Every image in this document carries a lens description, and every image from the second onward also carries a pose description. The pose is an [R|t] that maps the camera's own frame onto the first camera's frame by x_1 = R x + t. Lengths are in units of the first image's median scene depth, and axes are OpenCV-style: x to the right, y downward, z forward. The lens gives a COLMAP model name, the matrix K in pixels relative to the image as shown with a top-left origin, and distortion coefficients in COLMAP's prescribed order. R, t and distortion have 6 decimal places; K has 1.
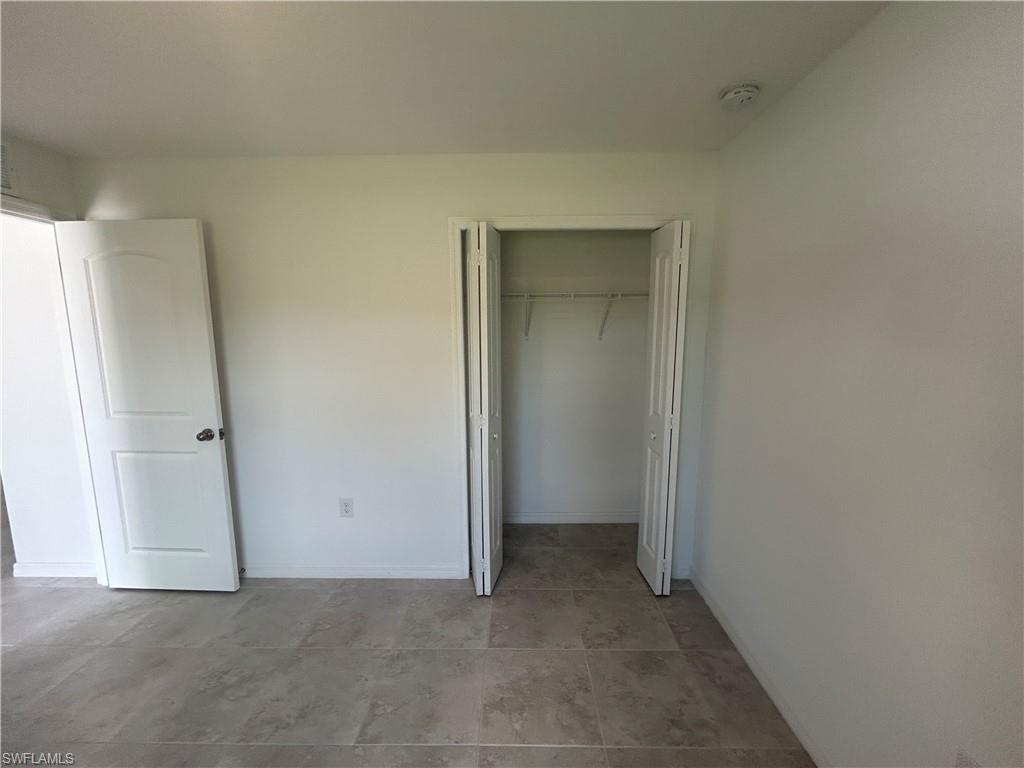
lens RADIAL K [[417.3, 0, 512.0], [0, 417.3, 384.0], [0, 0, 1]] dist [0.000989, -0.000153]
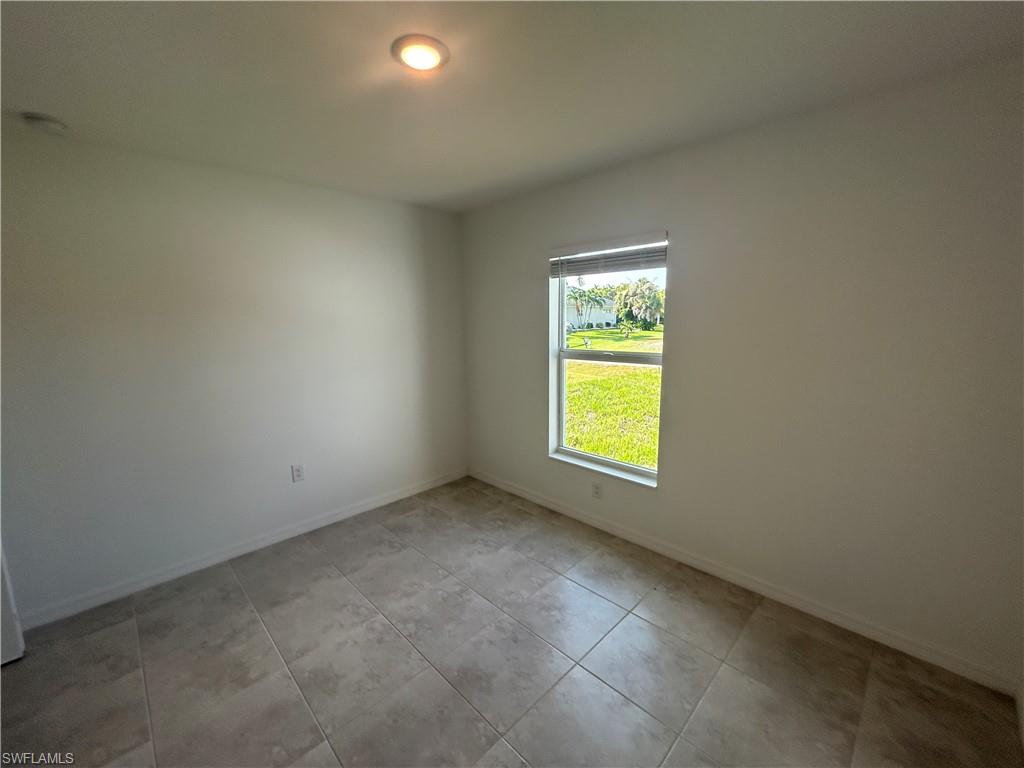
lens RADIAL K [[417.3, 0, 512.0], [0, 417.3, 384.0], [0, 0, 1]] dist [0.000989, -0.000153]
pose [[-0.719760, -0.093047, 0.687959, -1.231232], [0.107690, 0.964017, 0.243051, -0.151908], [-0.685819, 0.249025, -0.683841, 1.094136]]
